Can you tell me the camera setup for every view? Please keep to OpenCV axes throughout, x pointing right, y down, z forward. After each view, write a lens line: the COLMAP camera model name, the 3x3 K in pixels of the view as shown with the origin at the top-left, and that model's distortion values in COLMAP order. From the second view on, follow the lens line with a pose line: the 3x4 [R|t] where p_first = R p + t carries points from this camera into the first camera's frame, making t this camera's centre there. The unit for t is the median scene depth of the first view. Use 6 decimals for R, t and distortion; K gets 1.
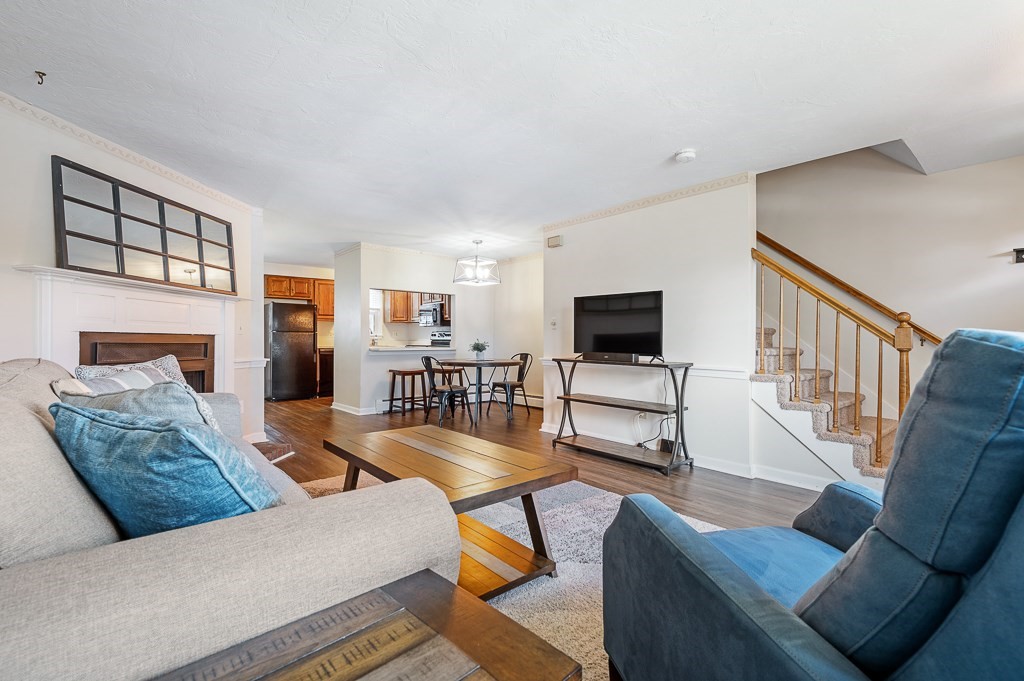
lens RADIAL K [[468.4, 0, 510.0], [0, 468.4, 336.1], [0, 0, 1]] dist [-0.004962, -0.000713]
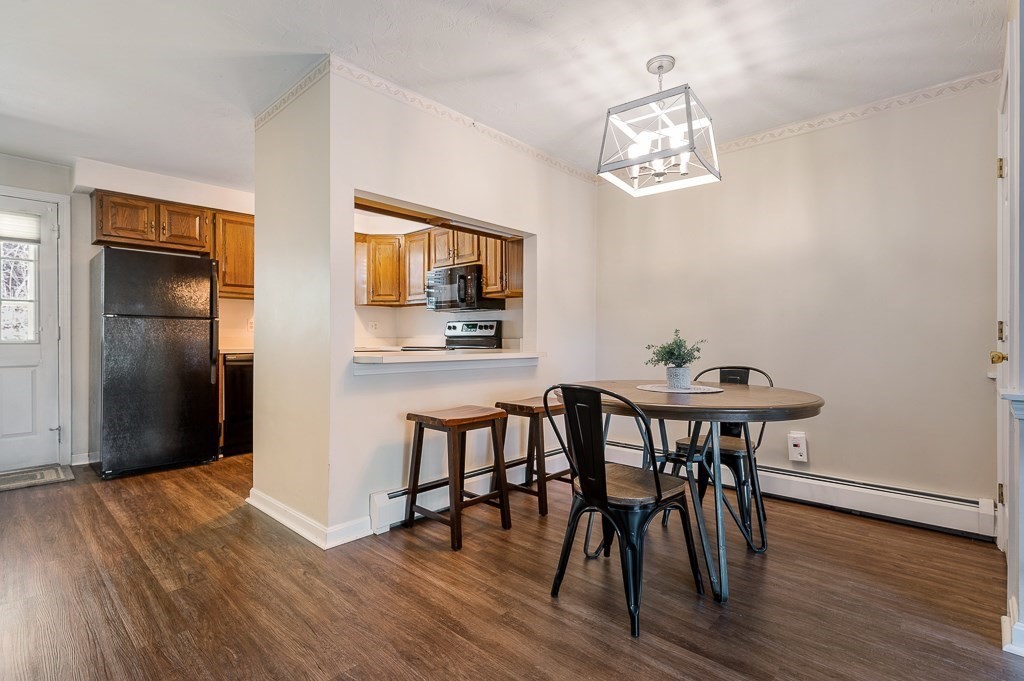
lens RADIAL K [[496.1, 0, 510.4], [0, 496.1, 340.1], [0, 0, 1]] dist [-0.024942, -0.000336]
pose [[0.993857, -0.000938, 0.110668, -0.173251], [-0.000118, 0.999955, 0.009531, 0.007273], [-0.110672, -0.009486, 0.993812, 0.472786]]
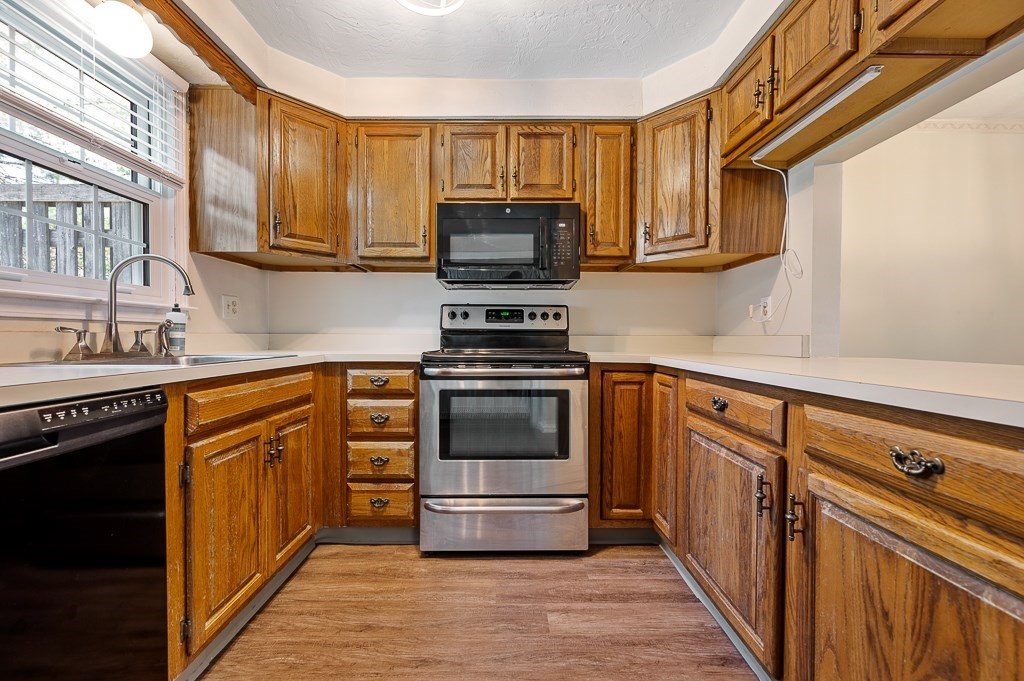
lens RADIAL K [[399.2, 0, 510.6], [0, 399.2, 339.8], [0, 0, 1]] dist [0.001466, -0.000037]
pose [[0.646099, -0.007048, 0.763221, -0.364362], [-0.008174, 0.999836, 0.016153, 0.009936], [-0.763210, -0.016675, 0.645935, 0.884115]]
